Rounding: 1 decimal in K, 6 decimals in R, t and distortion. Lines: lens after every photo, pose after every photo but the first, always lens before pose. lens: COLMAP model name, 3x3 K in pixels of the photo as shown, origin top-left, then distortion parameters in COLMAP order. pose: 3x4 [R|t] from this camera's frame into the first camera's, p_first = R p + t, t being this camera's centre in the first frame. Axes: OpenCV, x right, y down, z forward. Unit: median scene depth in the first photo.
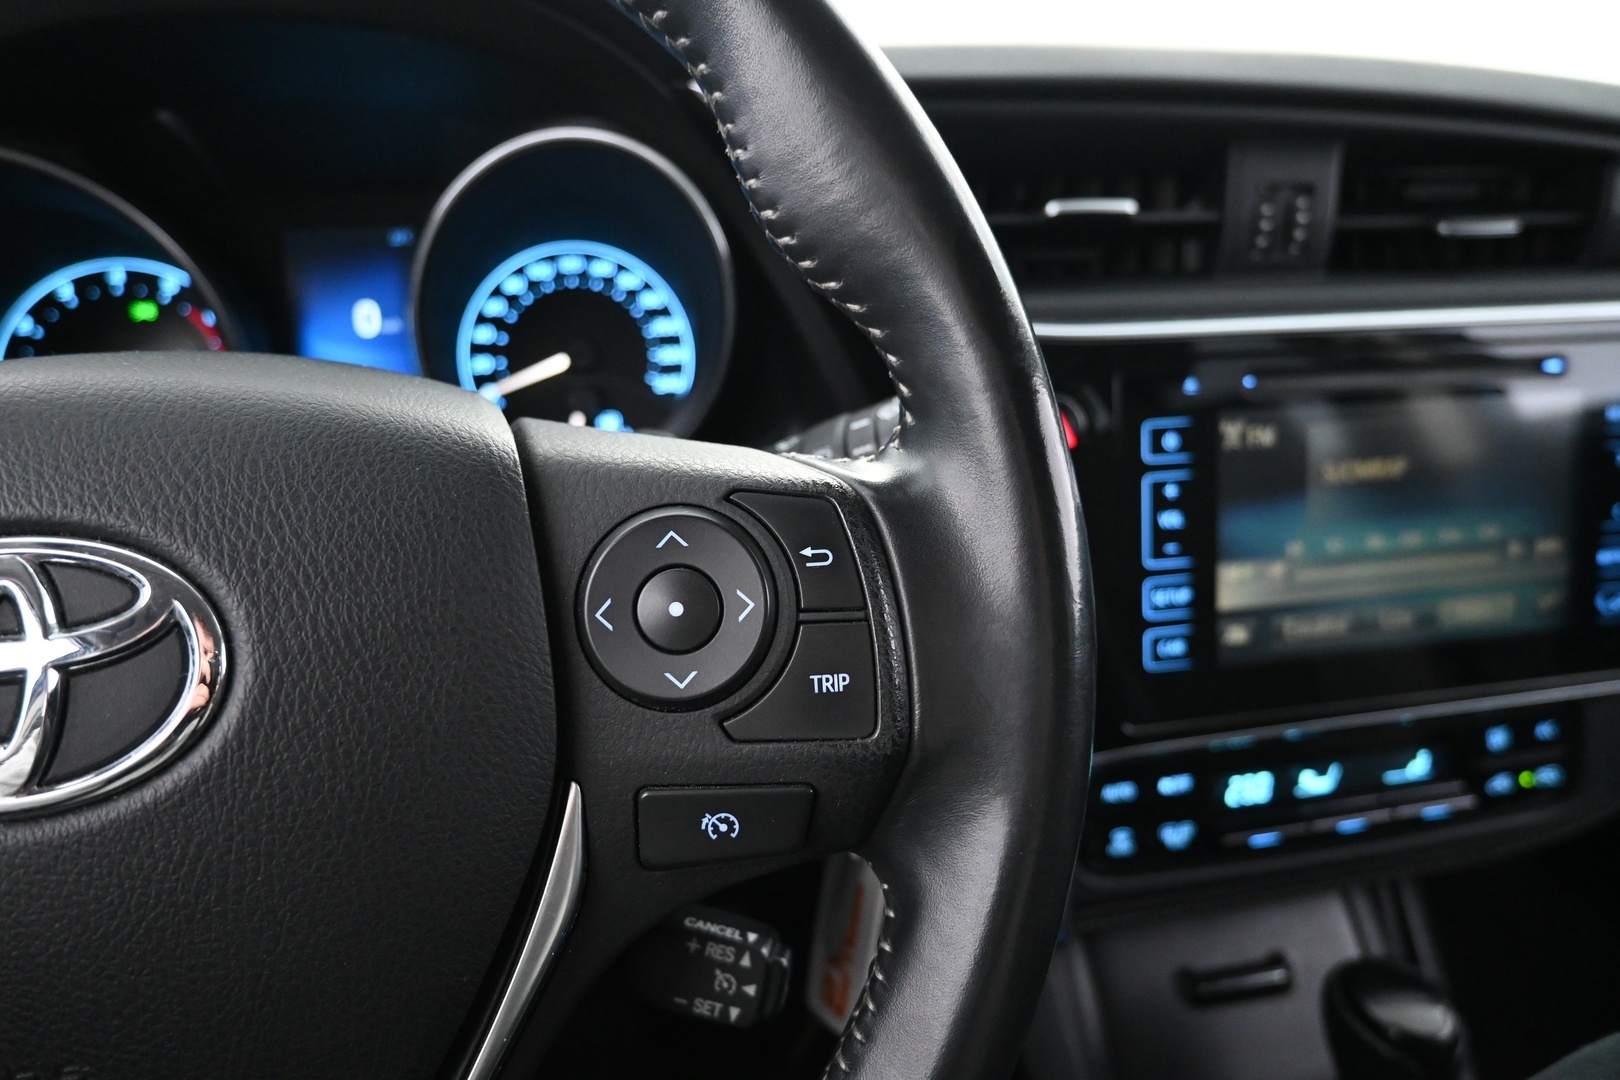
lens RADIAL K [[1115.9, 0, 806.7], [0, 1115.9, 512.2], [0, 0, 1]] dist [-0.002769, -0.003937]
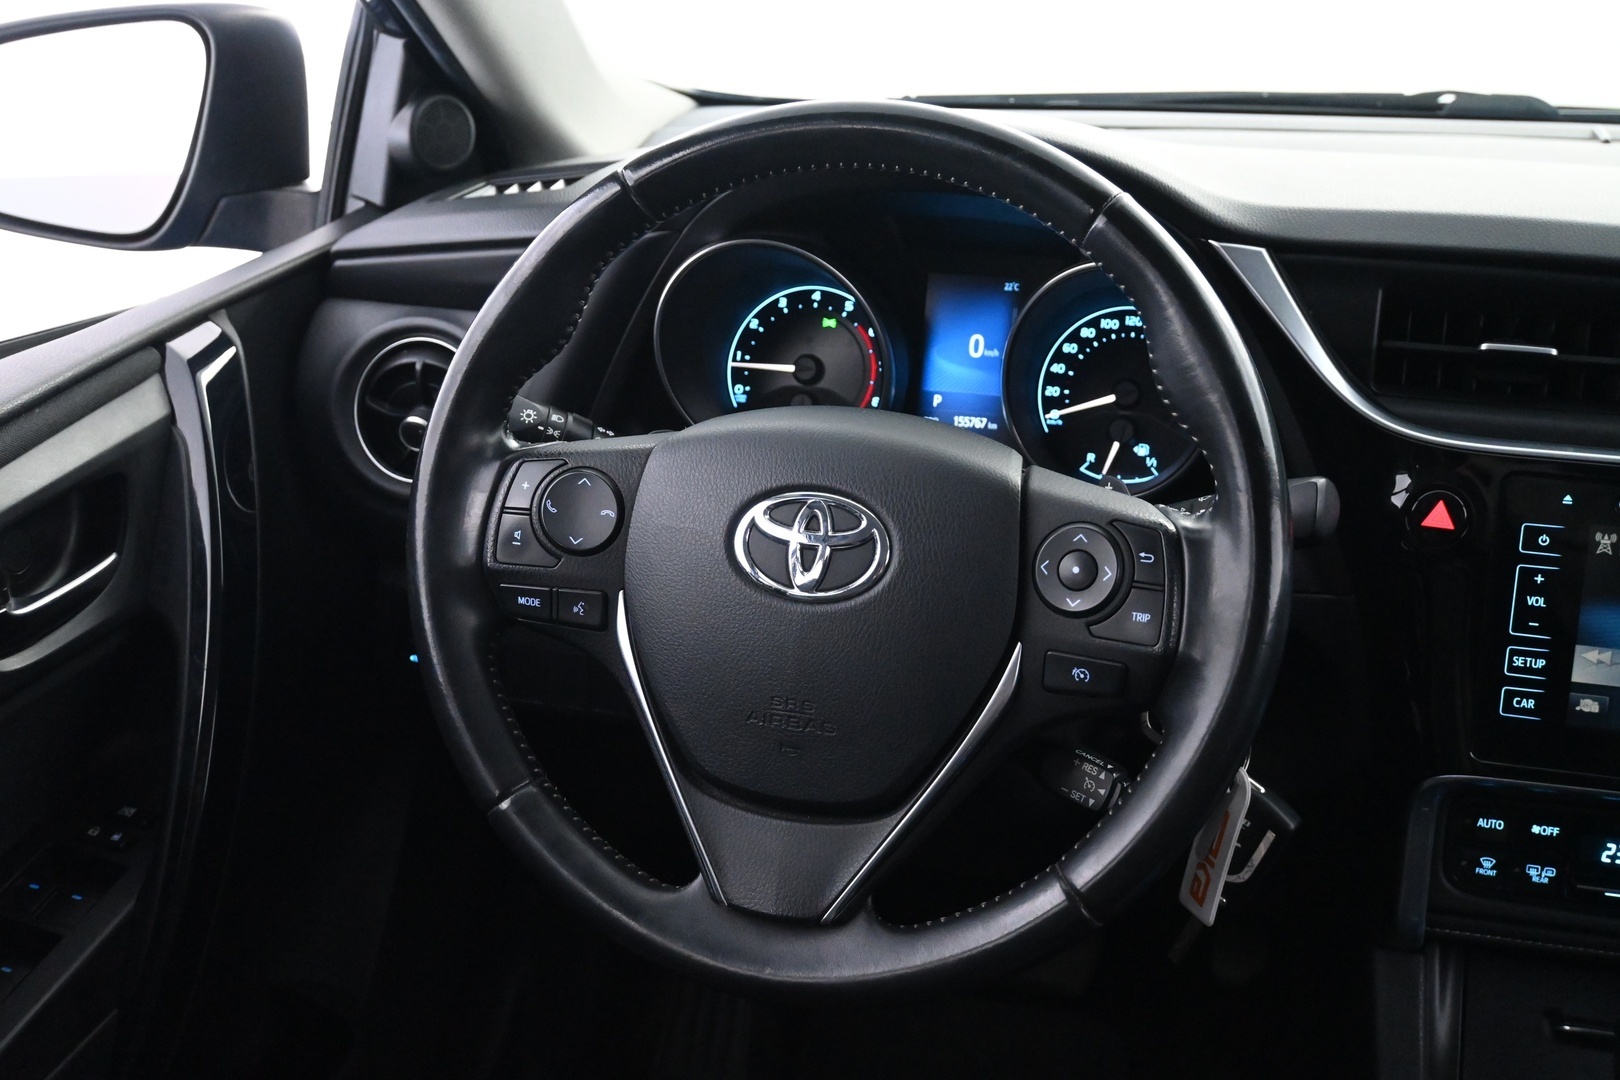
lens RADIAL K [[1907.9, 0, 806.8], [0, 1907.9, 524.4], [0, 0, 1]] dist [-0.000058, 0.000000]
pose [[0.889025, 0.167248, -0.426220, 0.483606], [-0.163359, 0.985495, 0.045968, -0.042336], [0.427726, 0.028760, 0.903451, -1.268997]]
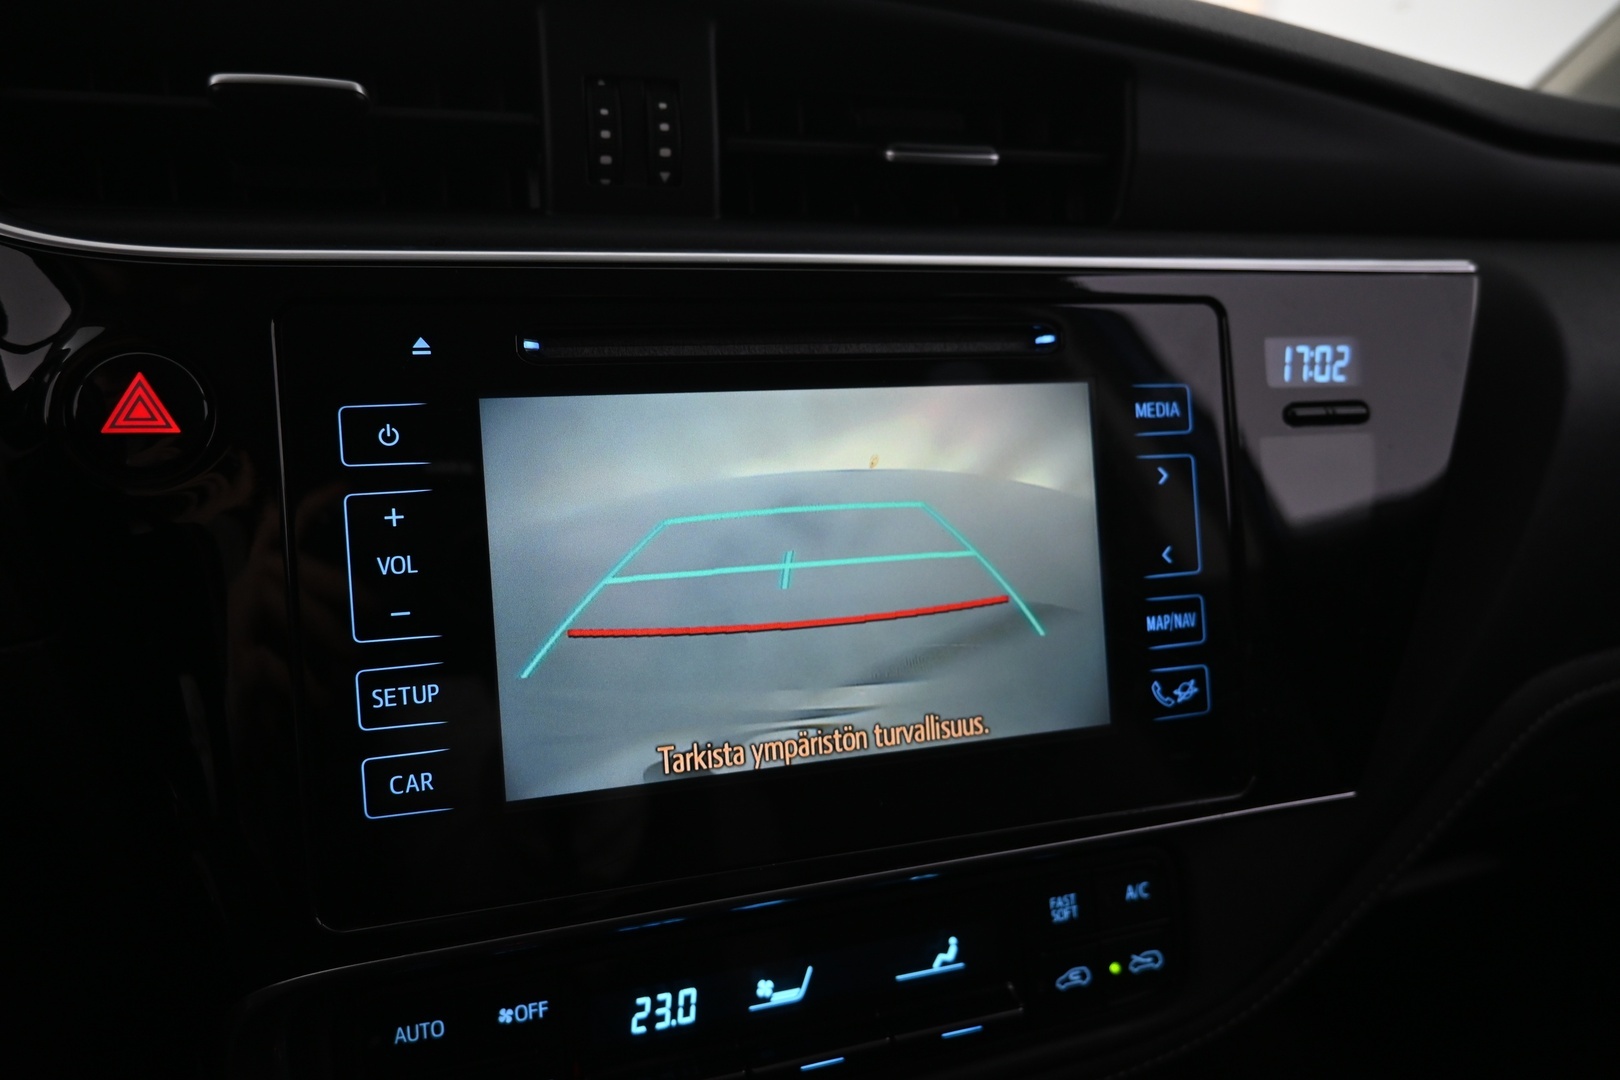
lens RADIAL K [[1115.9, 0, 811.0], [0, 1115.9, 536.1], [0, 0, 1]] dist [-0.002769, -0.003937]
pose [[0.995530, -0.019947, 0.092316, 0.479669], [0.032124, 0.990681, -0.132358, 0.075736], [-0.088816, 0.134732, 0.986894, 0.371147]]
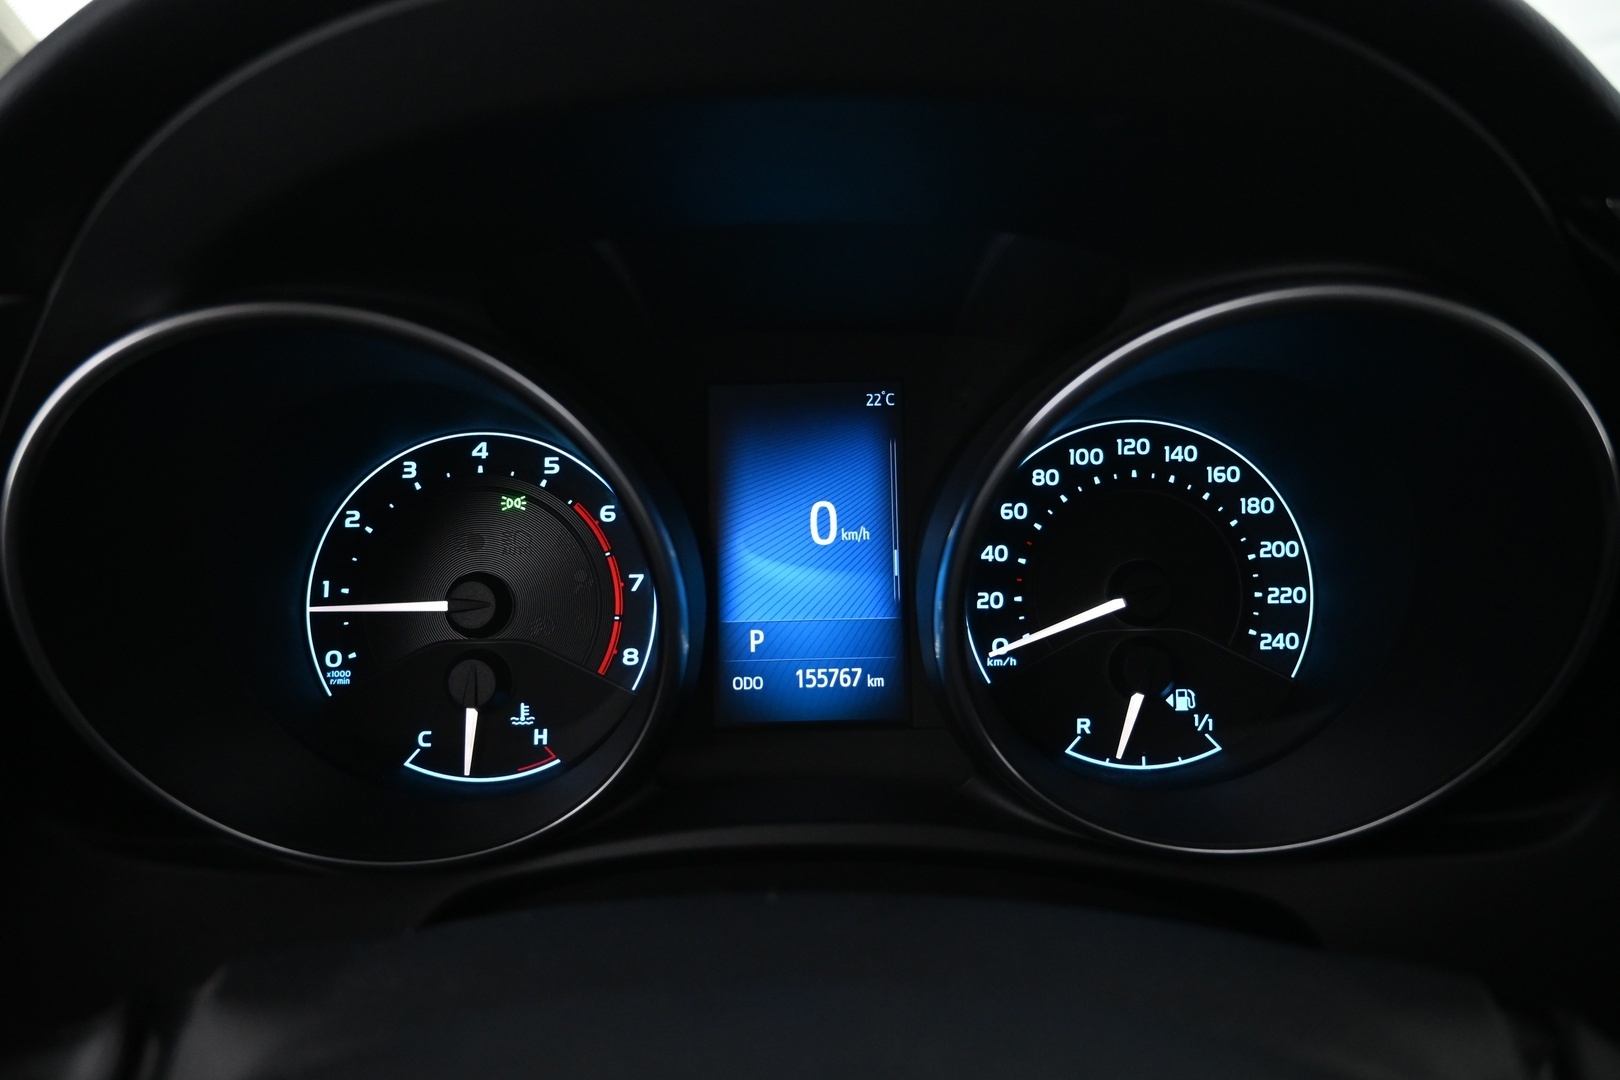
lens RADIAL K [[1164.5, 0, 799.9], [0, 1164.5, 542.4], [0, 0, 1]] dist [-0.005409, -0.000424]
pose [[0.981668, 0.054316, -0.182693, -0.322231], [-0.057574, 0.998262, -0.012575, -0.175079], [0.181693, 0.022863, 0.983090, 0.377604]]
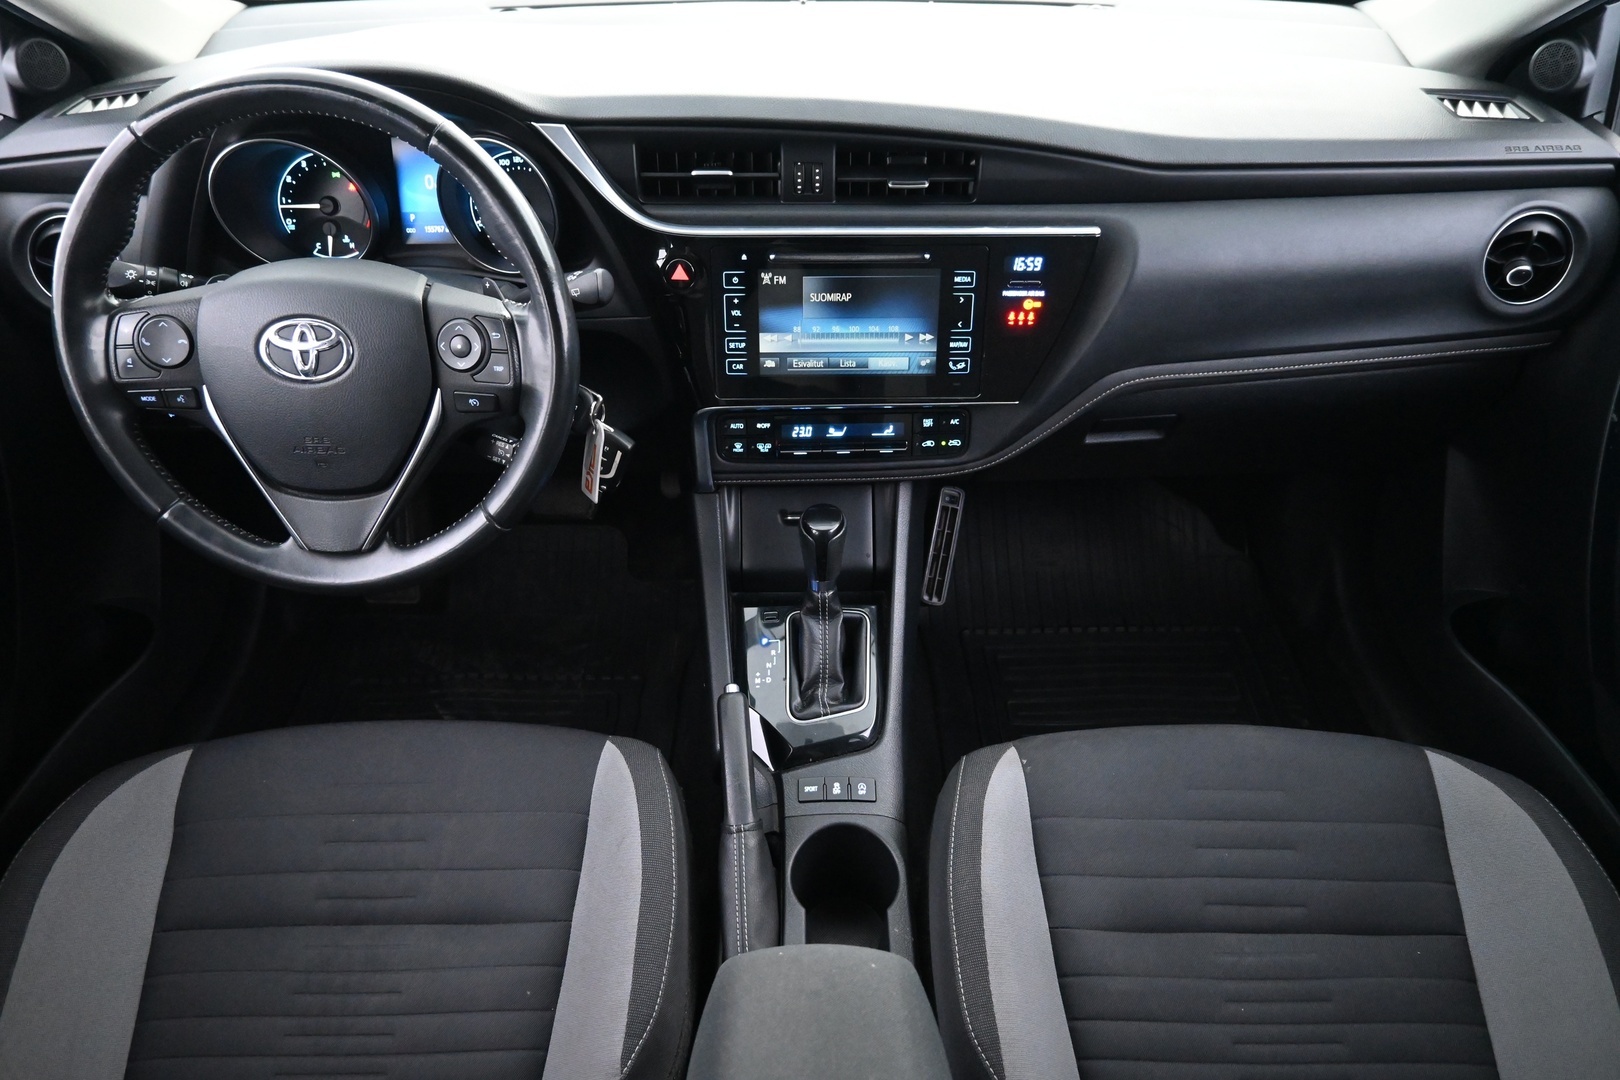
lens RADIAL K [[1115.9, 0, 815.0], [0, 1115.9, 538.6], [0, 0, 1]] dist [-0.002769, -0.003937]
pose [[0.982959, 0.119525, -0.139659, 0.856975], [-0.069324, 0.944683, 0.320574, -0.305096], [0.170250, -0.305429, 0.936871, -1.315313]]
